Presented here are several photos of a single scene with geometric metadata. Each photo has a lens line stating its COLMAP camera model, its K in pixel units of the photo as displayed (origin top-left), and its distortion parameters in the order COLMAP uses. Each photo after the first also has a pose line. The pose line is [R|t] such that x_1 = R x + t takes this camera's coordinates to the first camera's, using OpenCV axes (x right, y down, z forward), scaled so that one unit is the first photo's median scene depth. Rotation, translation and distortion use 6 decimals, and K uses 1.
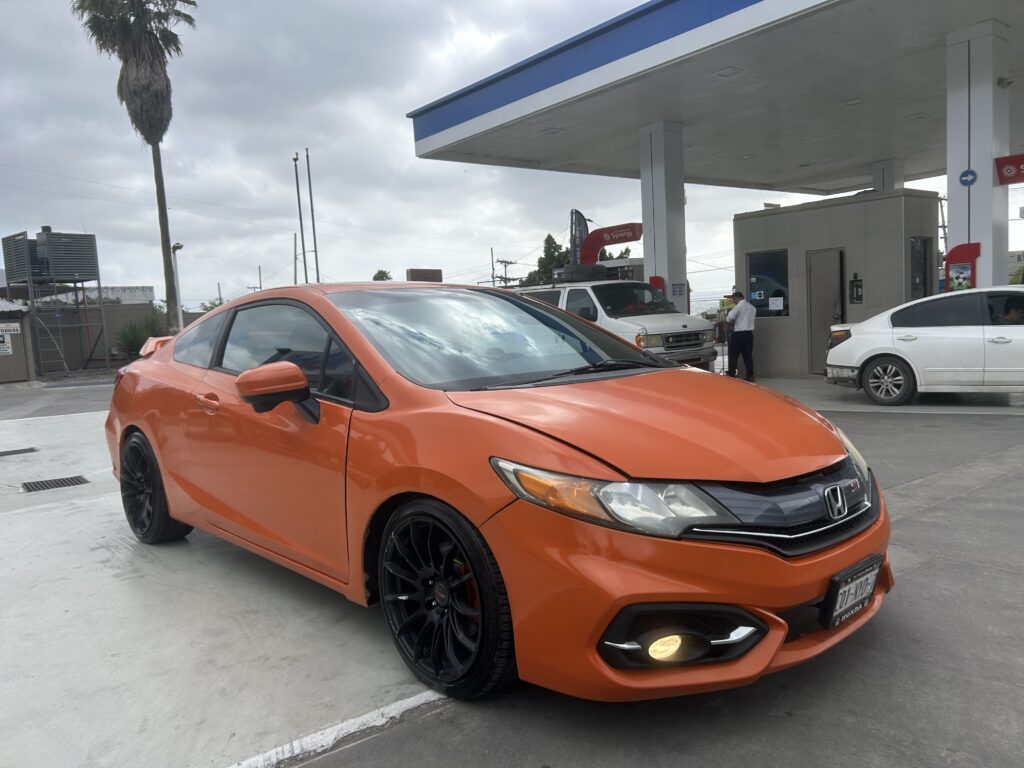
lens RADIAL K [[776.1, 0, 513.6], [0, 776.1, 385.7], [0, 0, 1]] dist [0.033151, -0.036642]
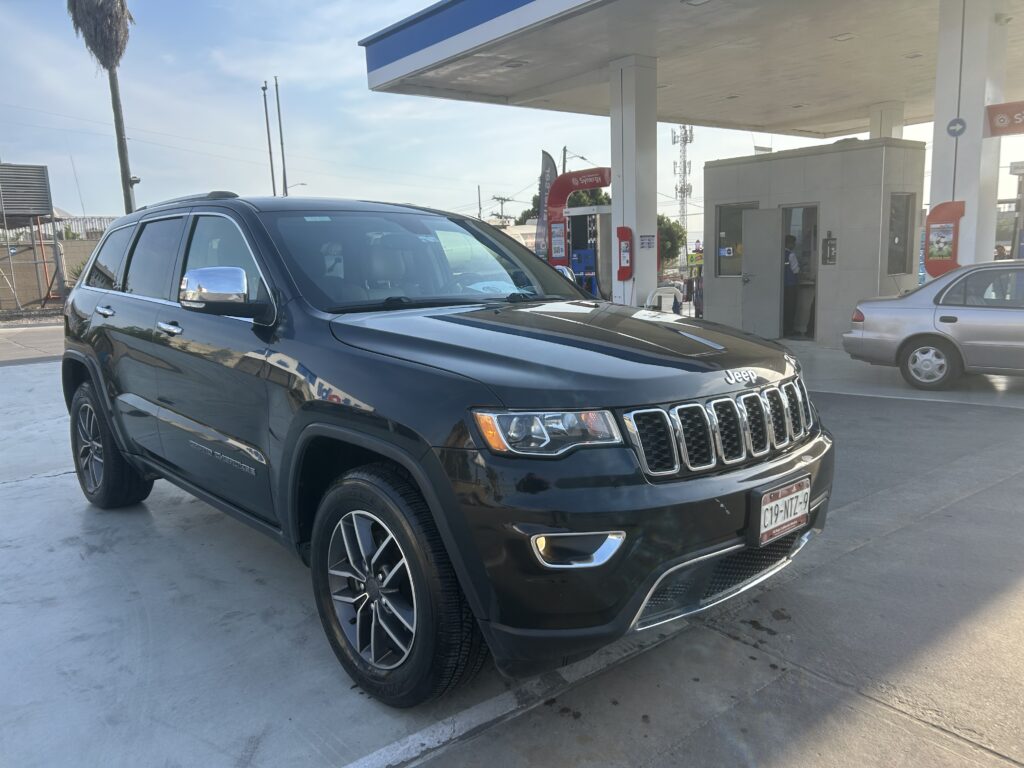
lens RADIAL K [[776.1, 0, 514.9], [0, 776.1, 381.7], [0, 0, 1]] dist [0.033151, -0.036642]
pose [[0.999811, 0.019411, -0.001306, 0.049976], [-0.019259, 0.997005, 0.074895, -0.019937], [0.002756, -0.074856, 0.997191, 0.050224]]
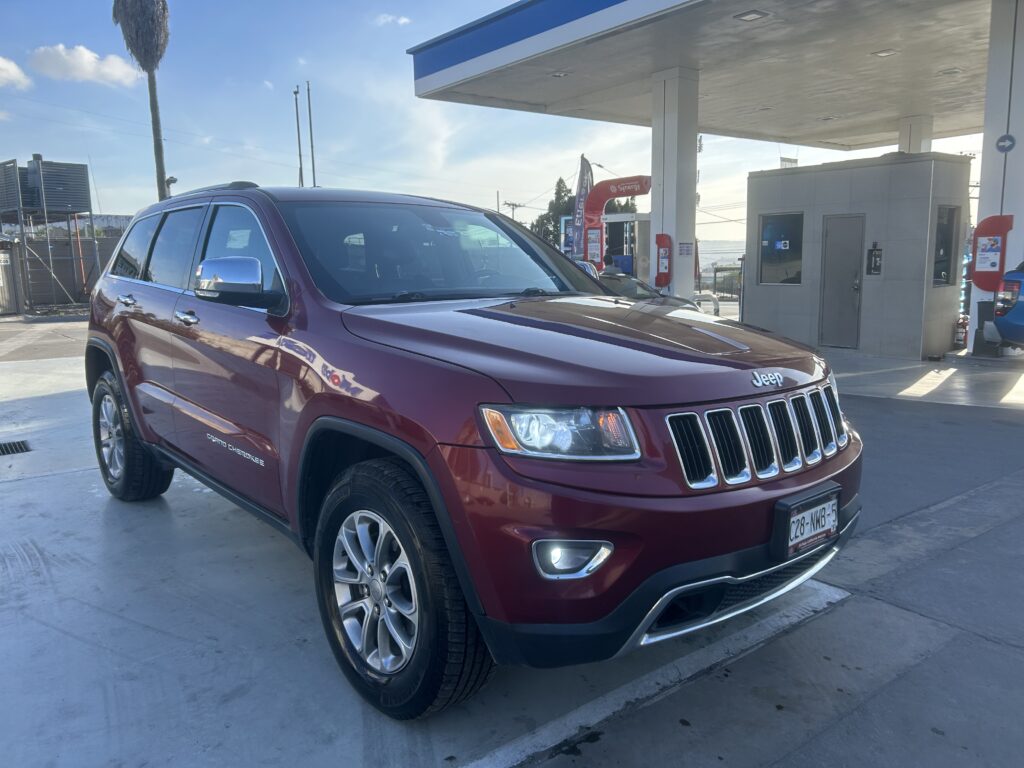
lens RADIAL K [[776.1, 0, 504.3], [0, 776.1, 375.7], [0, 0, 1]] dist [0.033151, -0.036642]
pose [[0.999042, 0.040806, -0.015826, 0.010513], [-0.039769, 0.997342, 0.061052, -0.015902], [0.018275, -0.060364, 0.998009, 0.032836]]
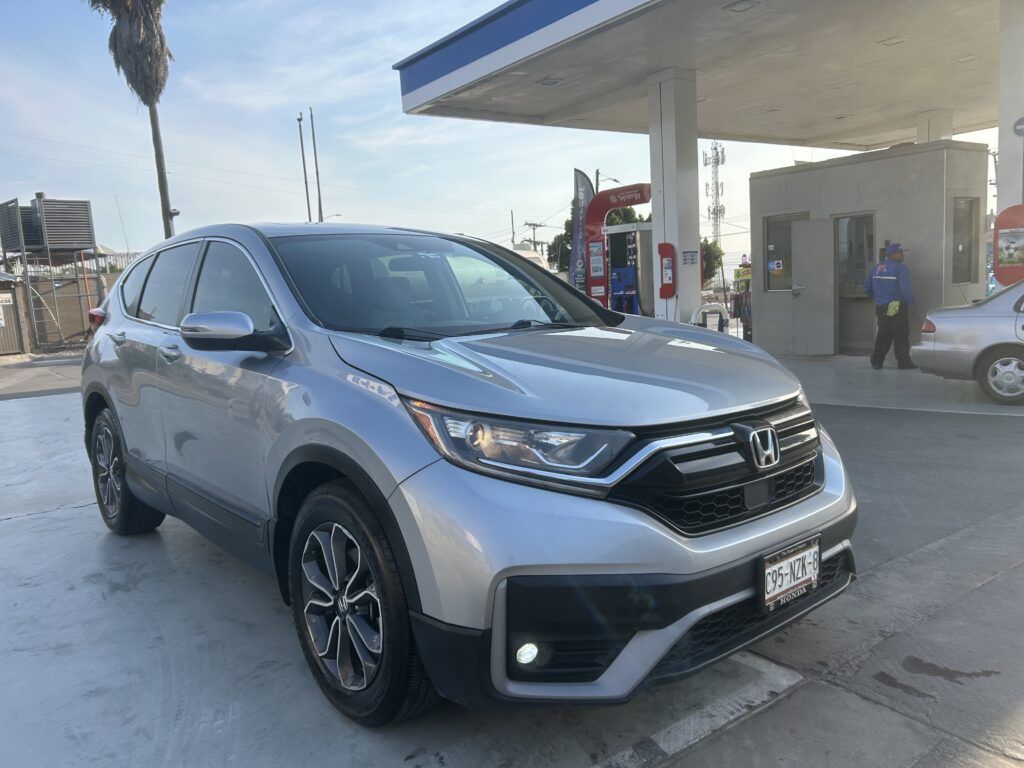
lens RADIAL K [[776.1, 0, 511.1], [0, 776.1, 382.8], [0, 0, 1]] dist [0.033151, -0.036642]
pose [[0.998759, 0.003013, -0.049718, 0.043156], [-0.000839, 0.999045, 0.043687, -0.015589], [0.049802, -0.043591, 0.997807, 0.071654]]
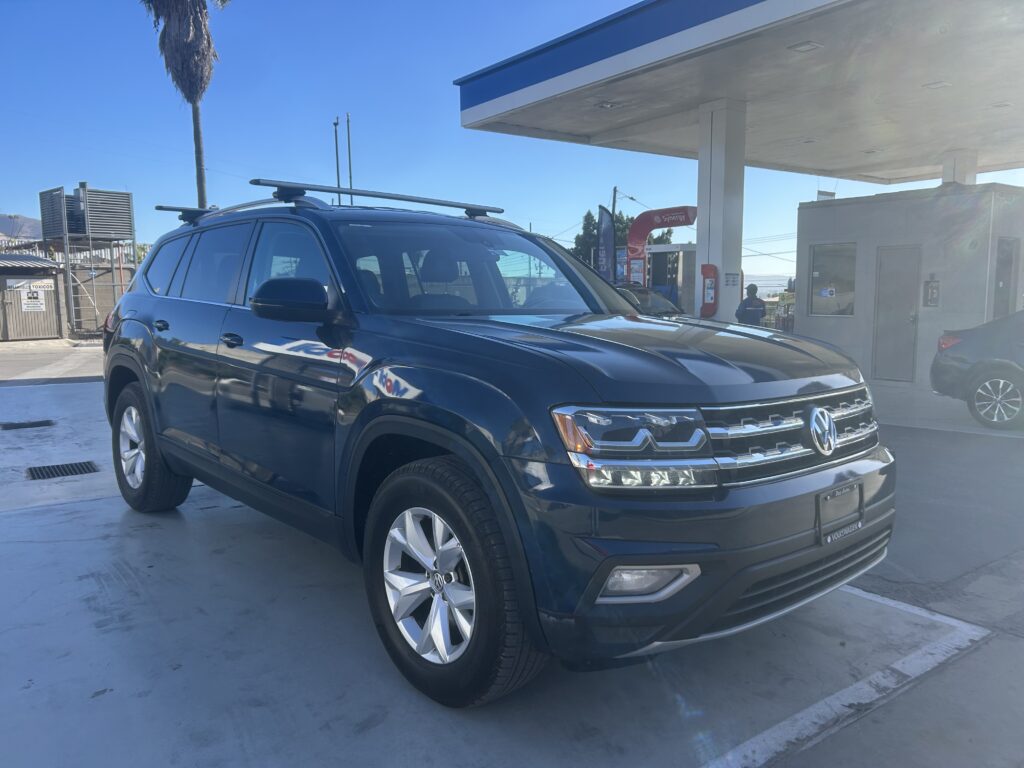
lens RADIAL K [[776.1, 0, 509.7], [0, 776.1, 383.1], [0, 0, 1]] dist [0.033151, -0.036642]
pose [[0.997819, 0.052519, -0.039994, -0.010127], [-0.051295, 0.998201, 0.031054, -0.012057], [0.041553, -0.028935, 0.998717, 0.037628]]
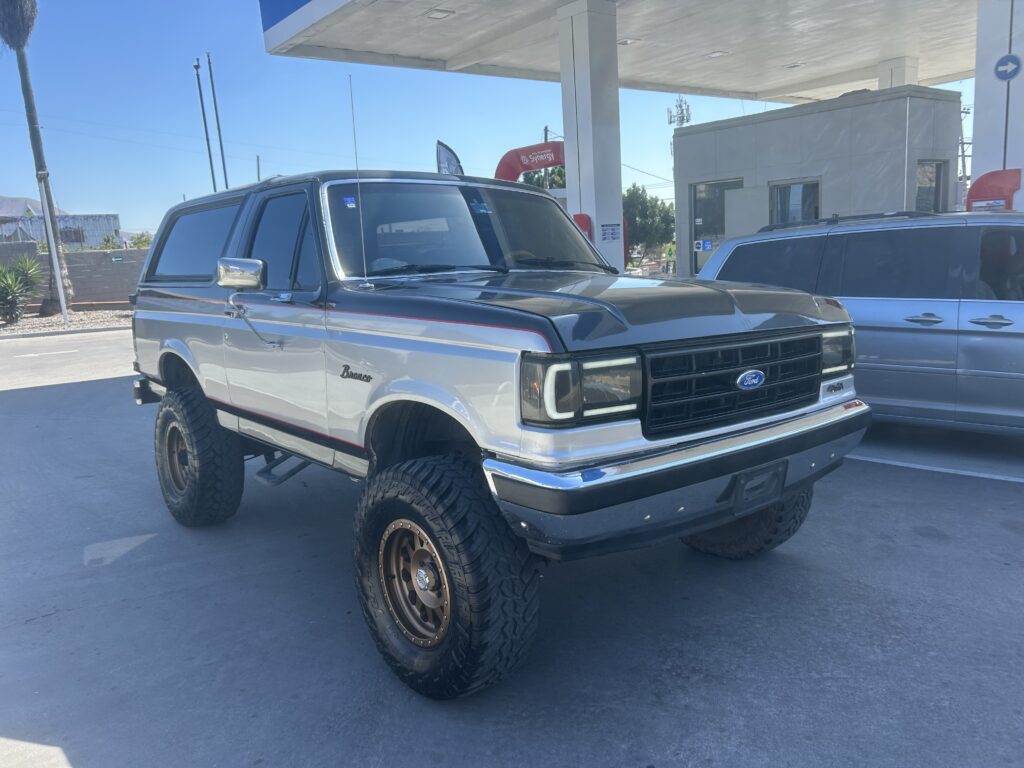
lens RADIAL K [[776.1, 0, 516.4], [0, 776.1, 387.9], [0, 0, 1]] dist [0.033151, -0.036642]
pose [[0.999968, -0.006470, -0.004611, 0.105777], [0.006895, 0.995053, 0.099107, -0.041246], [0.003947, -0.099136, 0.995066, 0.197849]]
